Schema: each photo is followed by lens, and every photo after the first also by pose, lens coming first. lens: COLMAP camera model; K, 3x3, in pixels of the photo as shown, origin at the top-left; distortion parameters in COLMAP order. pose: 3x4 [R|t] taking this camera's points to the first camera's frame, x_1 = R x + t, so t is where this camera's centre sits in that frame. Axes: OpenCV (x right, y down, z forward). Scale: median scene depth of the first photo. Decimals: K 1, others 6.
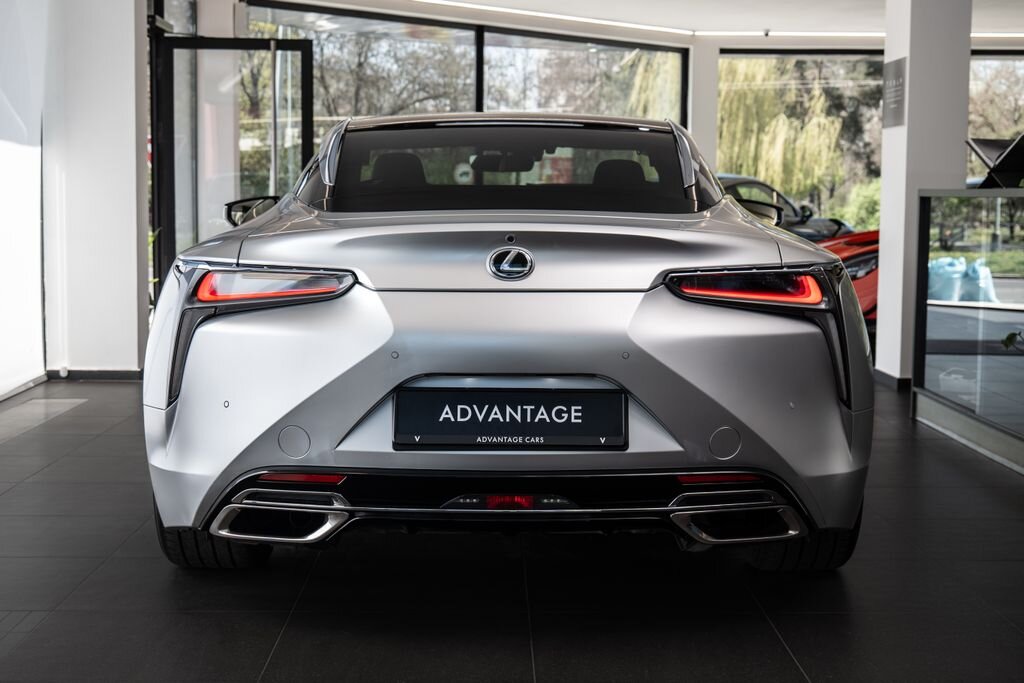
lens RADIAL K [[1635.4, 0, 509.1], [0, 1635.4, 339.8], [0, 0, 1]] dist [-0.001424, 0.000000]
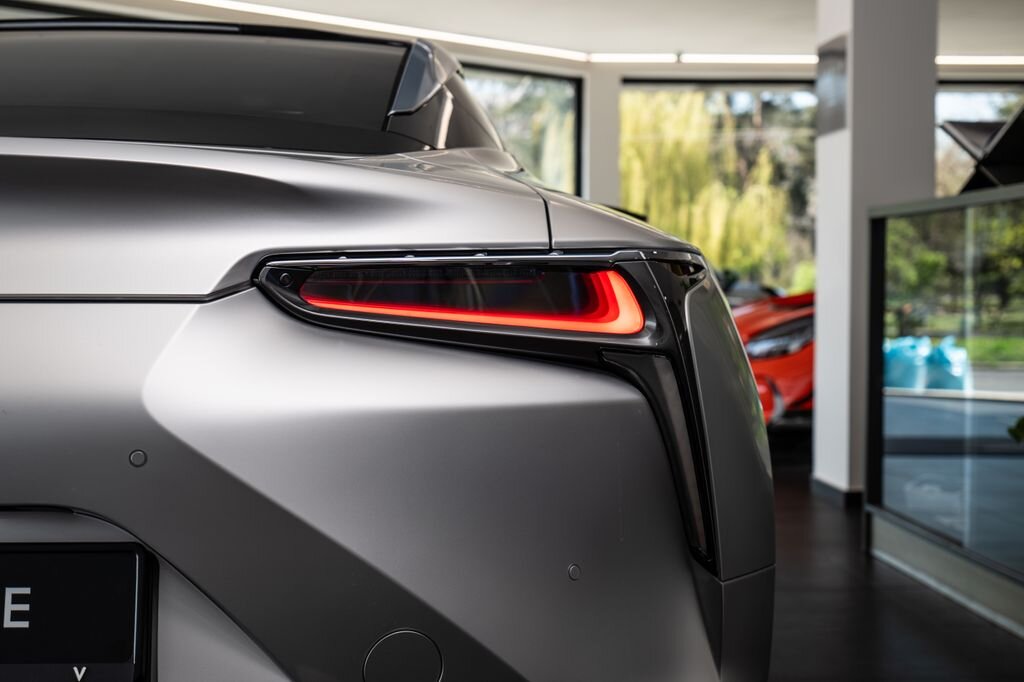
lens RADIAL K [[1822.1, 0, 512.5], [0, 1822.1, 340.5], [0, 0, 1]] dist [0.025273, 0.000000]
pose [[0.998778, -0.007681, 0.048822, 0.130509], [0.010499, 0.998278, -0.057711, 0.007039], [-0.048294, 0.058153, 0.997139, 0.508475]]
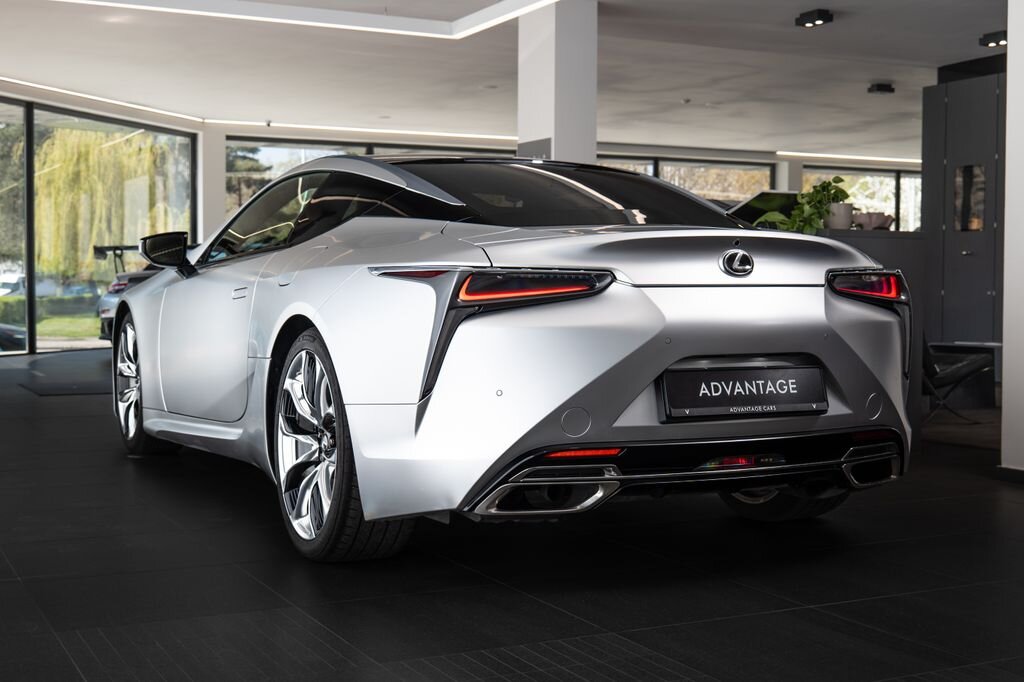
lens RADIAL K [[1393.4, 0, 516.6], [0, 1393.4, 343.4], [0, 0, 1]] dist [0.015305, 0.000000]
pose [[0.894485, -0.023758, 0.446466, -0.563974], [0.042004, 0.998636, -0.031014, 0.034596], [-0.445120, 0.046495, 0.894263, 0.148836]]
